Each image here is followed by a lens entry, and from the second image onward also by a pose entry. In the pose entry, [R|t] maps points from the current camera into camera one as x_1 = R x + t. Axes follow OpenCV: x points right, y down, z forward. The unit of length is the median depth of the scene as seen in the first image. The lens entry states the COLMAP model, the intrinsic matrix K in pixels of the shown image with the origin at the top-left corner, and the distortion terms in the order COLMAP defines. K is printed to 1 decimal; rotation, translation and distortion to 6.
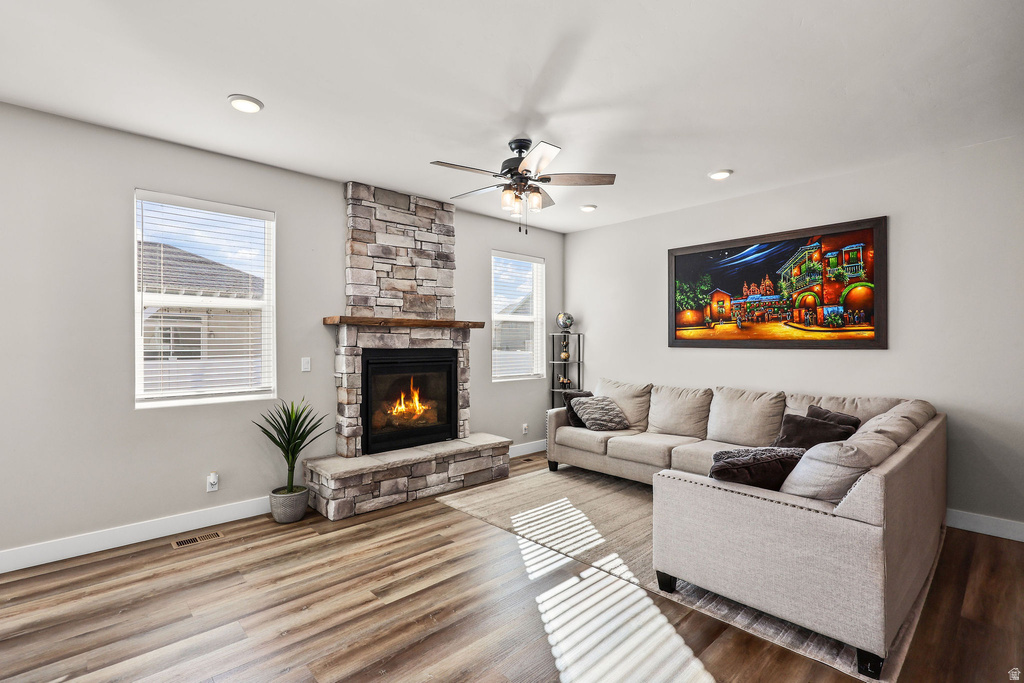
lens RADIAL K [[473.7, 0, 505.8], [0, 473.7, 341.7], [0, 0, 1]] dist [0.000823, 0.000367]
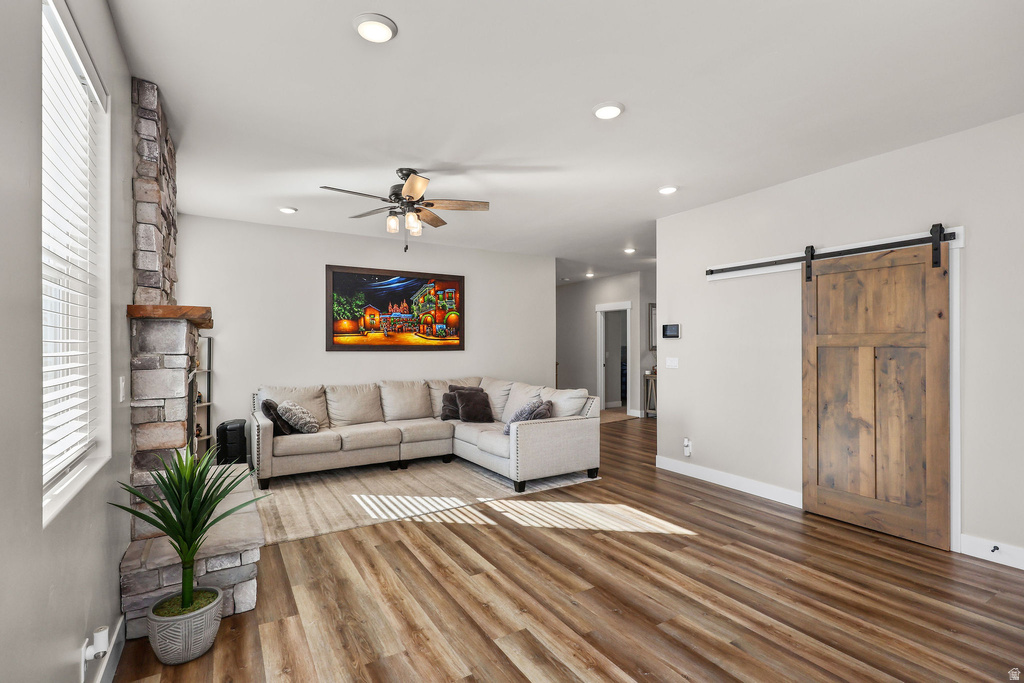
lens RADIAL K [[473.7, 0, 508.9], [0, 473.7, 344.0], [0, 0, 1]] dist [0.000823, 0.000367]
pose [[0.199331, 0.003620, 0.979926, -0.815034], [0.000321, 0.999993, -0.003760, -0.001462], [-0.979932, 0.001064, 0.199328, 0.424550]]
